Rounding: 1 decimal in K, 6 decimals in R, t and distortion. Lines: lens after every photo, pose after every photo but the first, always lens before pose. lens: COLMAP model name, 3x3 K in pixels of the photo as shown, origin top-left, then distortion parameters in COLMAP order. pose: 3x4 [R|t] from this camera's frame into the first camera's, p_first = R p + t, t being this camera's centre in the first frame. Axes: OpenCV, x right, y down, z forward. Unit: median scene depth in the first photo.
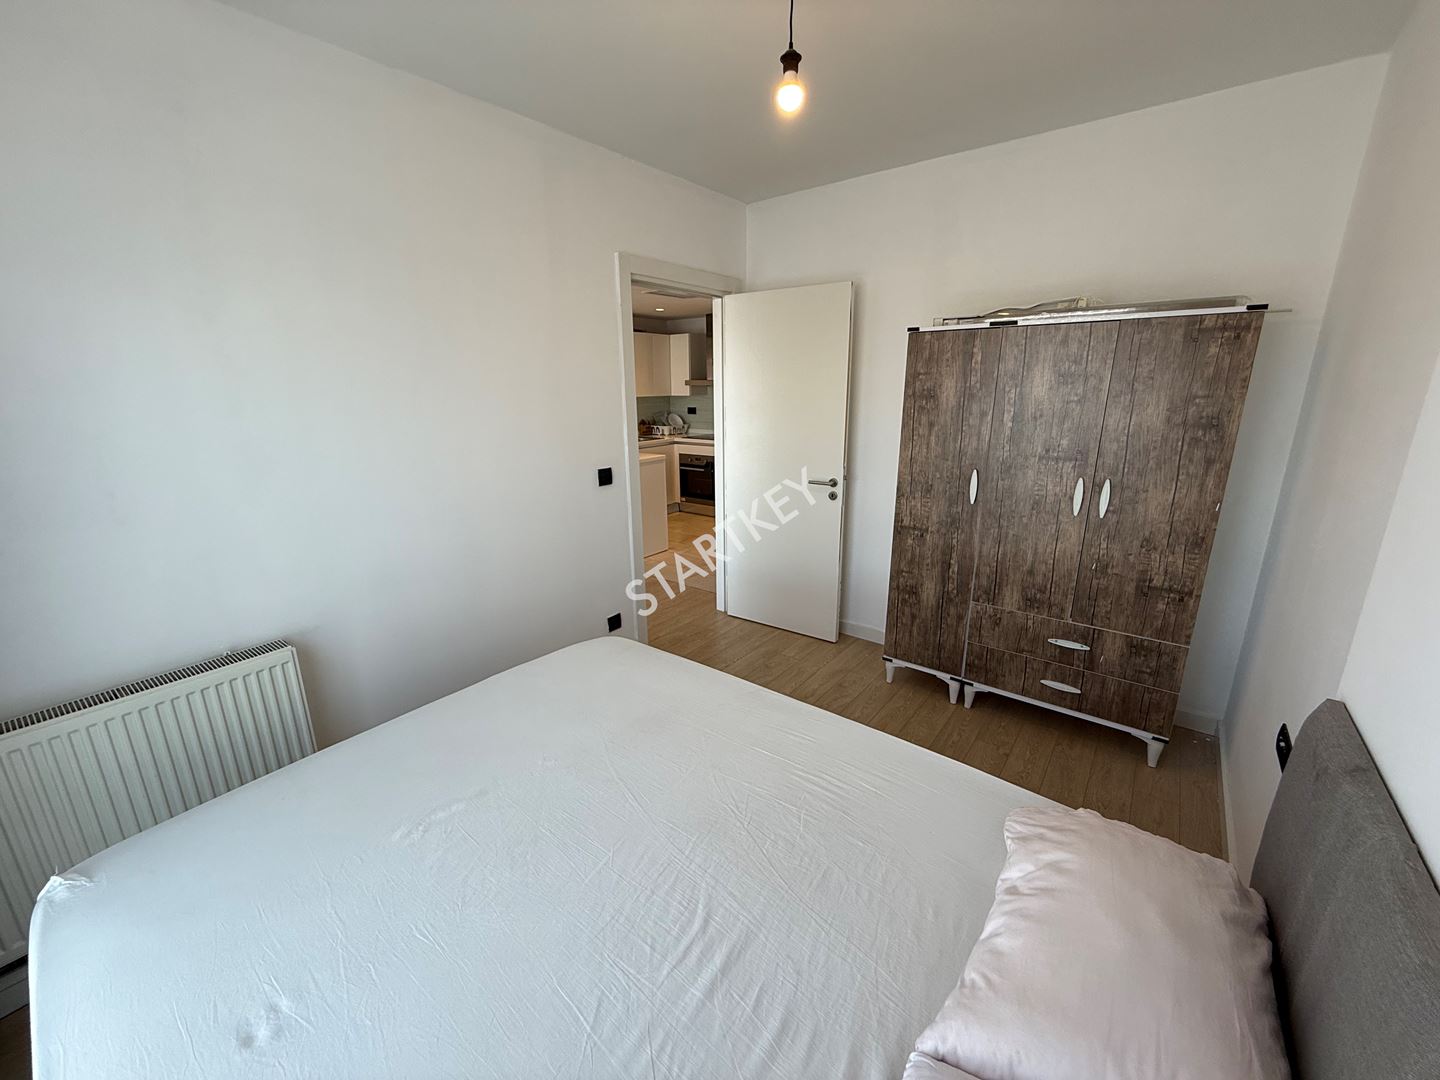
lens RADIAL K [[573.7, 0, 716.9], [0, 573.7, 536.2], [0, 0, 1]] dist [-0.001253, 0.000376]
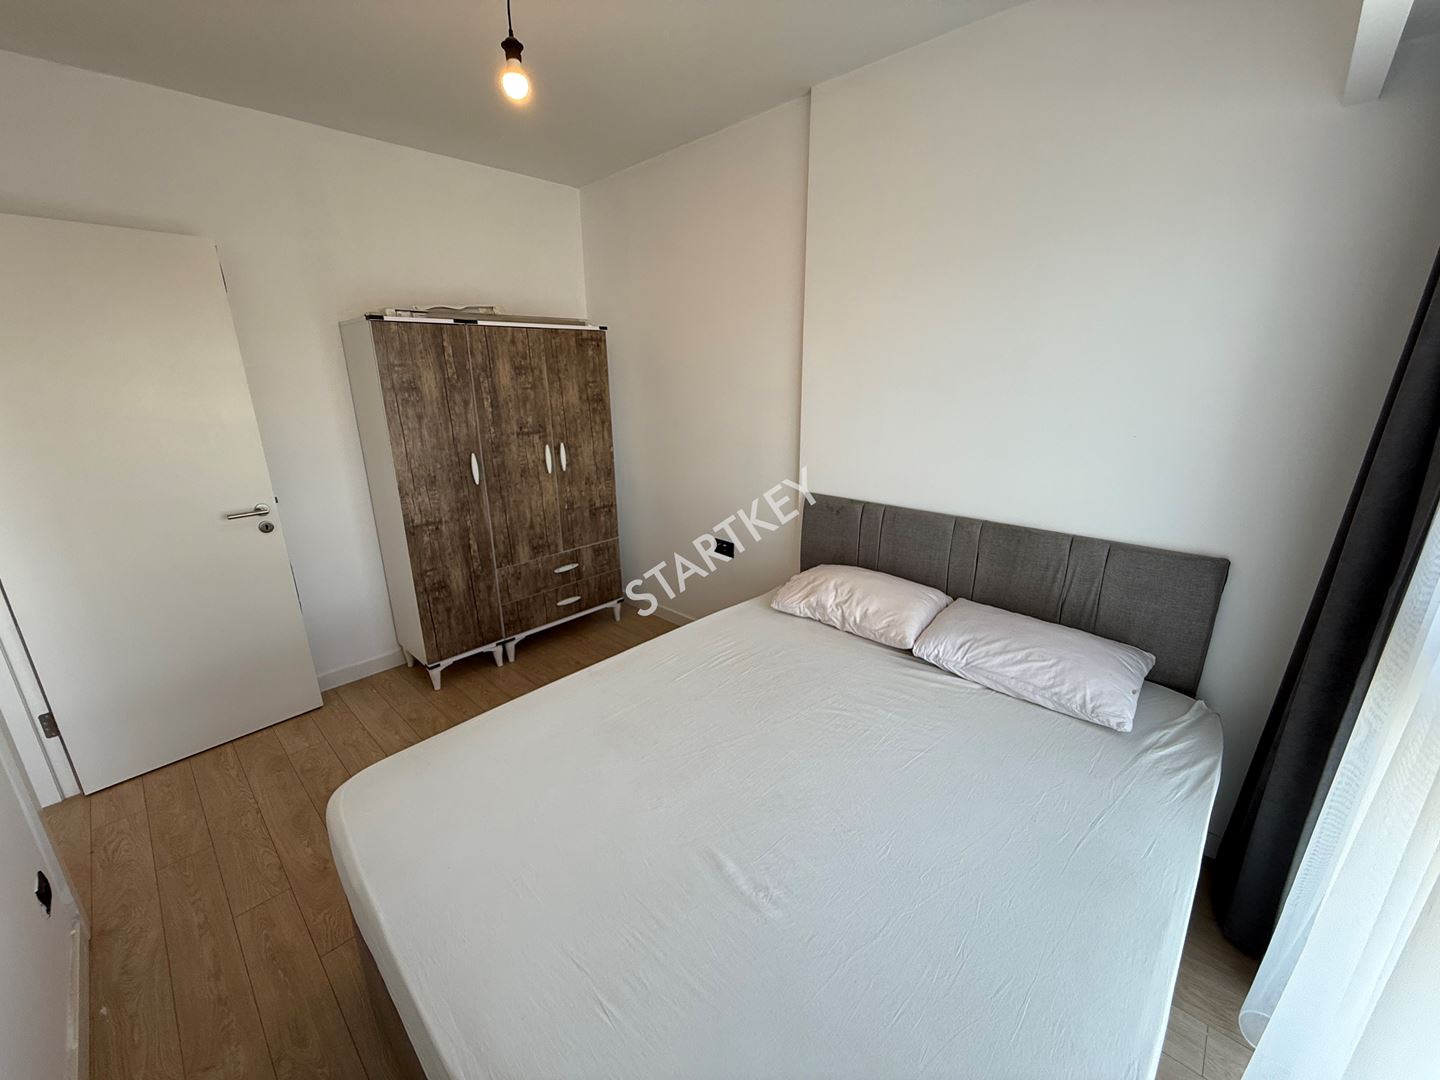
lens RADIAL K [[573.7, 0, 713.0], [0, 573.7, 538.2], [0, 0, 1]] dist [-0.001253, 0.000376]
pose [[0.100608, -0.271121, 0.957273, -0.618585], [0.271864, 0.933030, 0.235682, -0.100414], [-0.957062, 0.236536, 0.167578, 0.421551]]
